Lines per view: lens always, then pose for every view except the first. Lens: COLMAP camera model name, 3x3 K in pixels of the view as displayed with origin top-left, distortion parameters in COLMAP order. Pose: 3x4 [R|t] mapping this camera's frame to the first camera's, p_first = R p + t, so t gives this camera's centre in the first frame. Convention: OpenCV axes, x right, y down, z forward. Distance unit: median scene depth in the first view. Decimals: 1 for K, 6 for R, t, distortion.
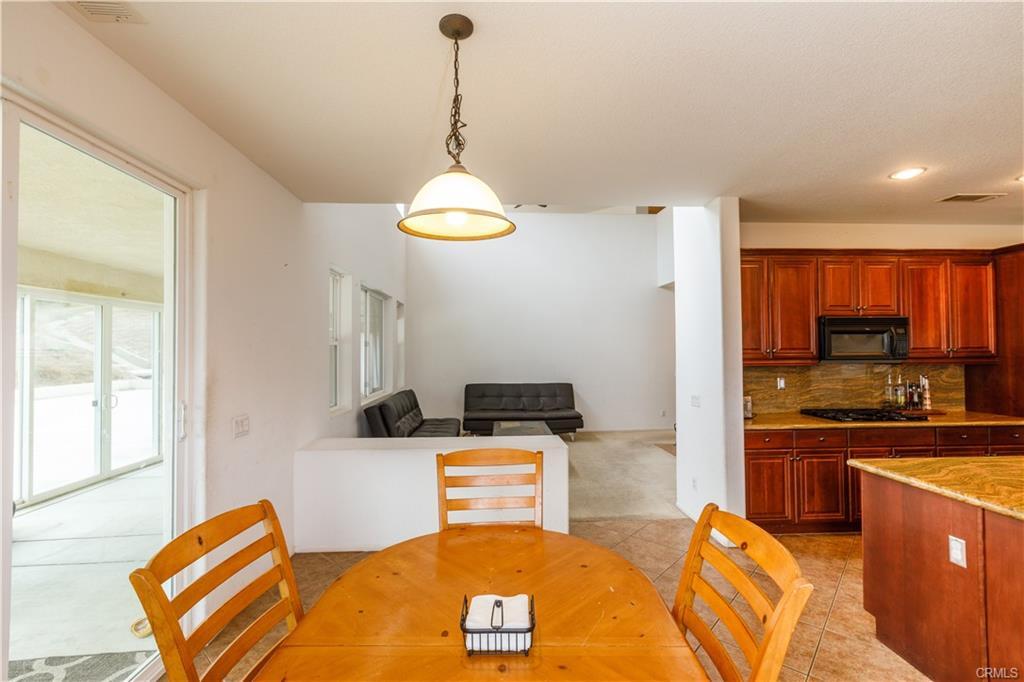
lens RADIAL K [[463.1, 0, 509.6], [0, 463.1, 337.1], [0, 0, 1]] dist [0.002783, -0.000009]
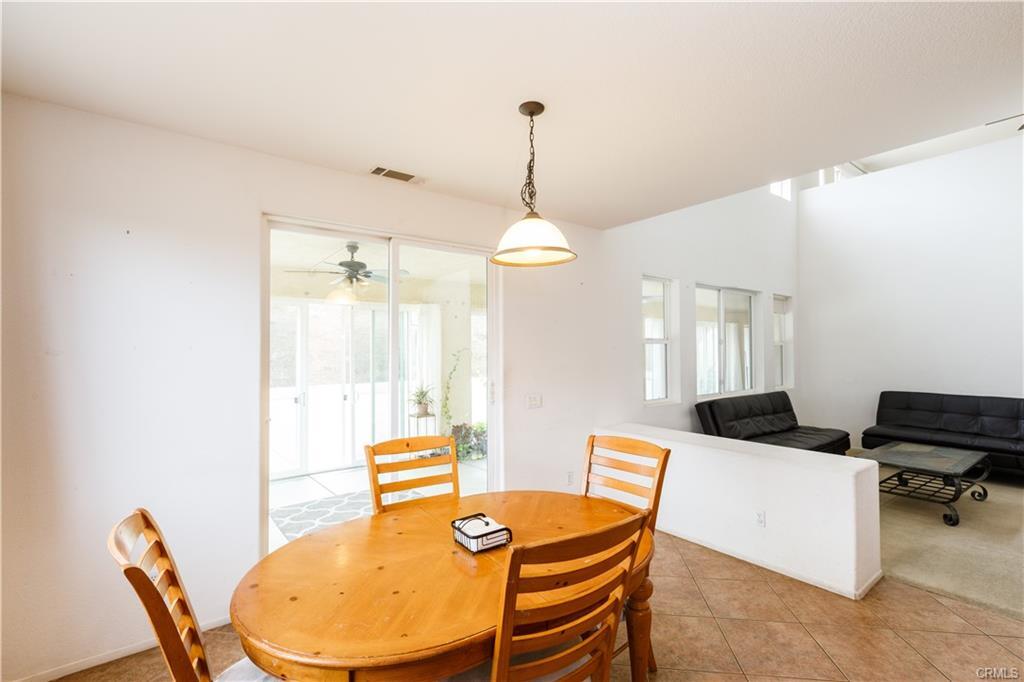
lens RADIAL K [[463.1, 0, 509.6], [0, 463.1, 337.1], [0, 0, 1]] dist [0.002783, -0.000009]
pose [[0.555726, -0.021325, -0.831092, 0.397159], [0.026741, 0.999612, -0.007768, -0.000647], [0.830935, -0.017907, 0.556081, 0.082064]]
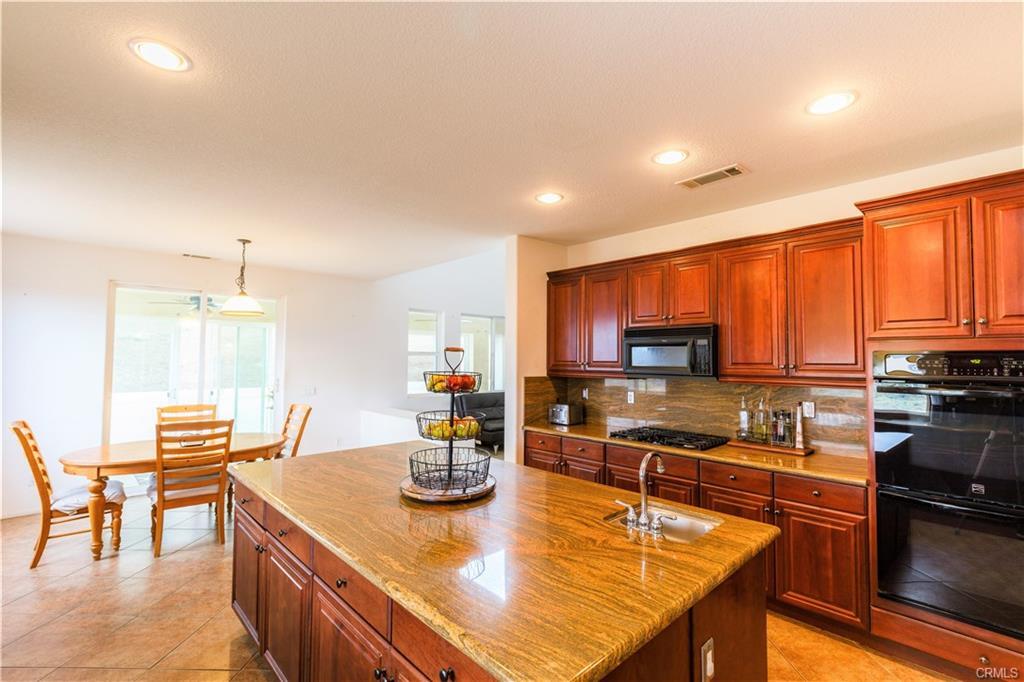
lens RADIAL K [[464.4, 0, 512.0], [0, 464.4, 341.0], [0, 0, 1]] dist [0.003179, 0.000199]
pose [[0.638028, -0.020164, -0.769749, 1.245945], [0.013038, 0.999797, -0.015383, -0.007129], [0.769903, -0.000221, 0.638161, 0.197176]]
